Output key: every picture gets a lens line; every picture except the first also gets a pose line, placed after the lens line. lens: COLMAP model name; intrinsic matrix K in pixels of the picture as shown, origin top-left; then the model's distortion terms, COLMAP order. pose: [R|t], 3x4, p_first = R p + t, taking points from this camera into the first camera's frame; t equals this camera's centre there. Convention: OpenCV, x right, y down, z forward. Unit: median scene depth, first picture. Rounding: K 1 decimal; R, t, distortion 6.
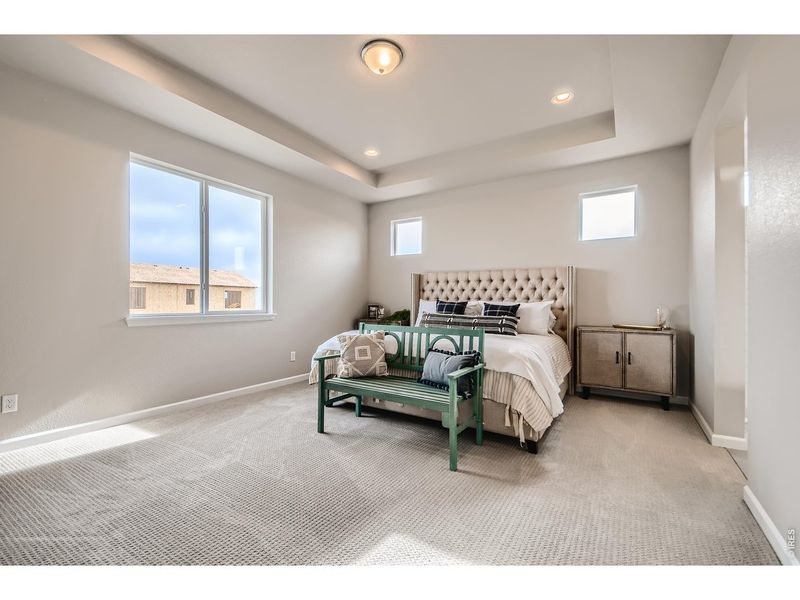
lens RADIAL K [[351.3, 0, 405.3], [0, 351.3, 305.5], [0, 0, 1]] dist [0.023000, -0.008873]
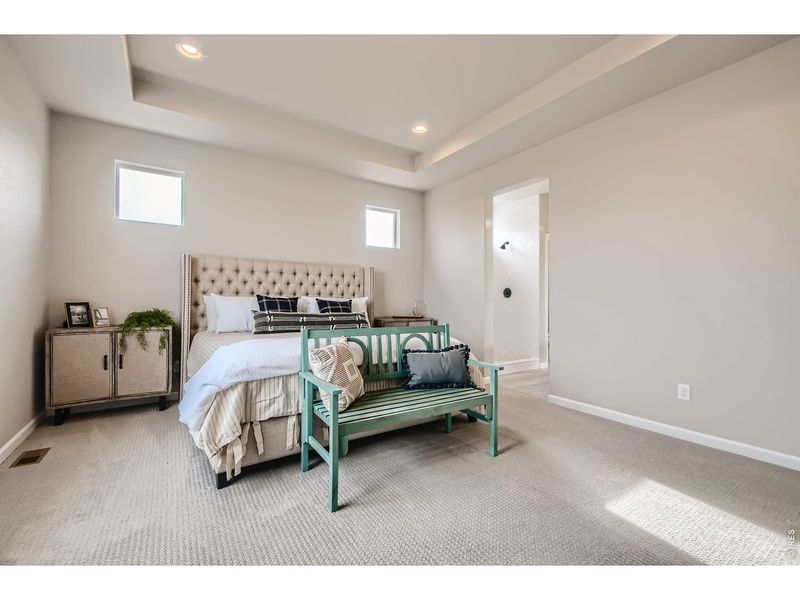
lens RADIAL K [[351.3, 0, 402.4], [0, 351.3, 293.6], [0, 0, 1]] dist [0.023000, -0.008873]
pose [[0.418463, 0.010155, 0.908177, -0.512179], [0.003423, 0.999913, -0.012758, -0.008507], [-0.908227, 0.008448, 0.418392, 0.422031]]
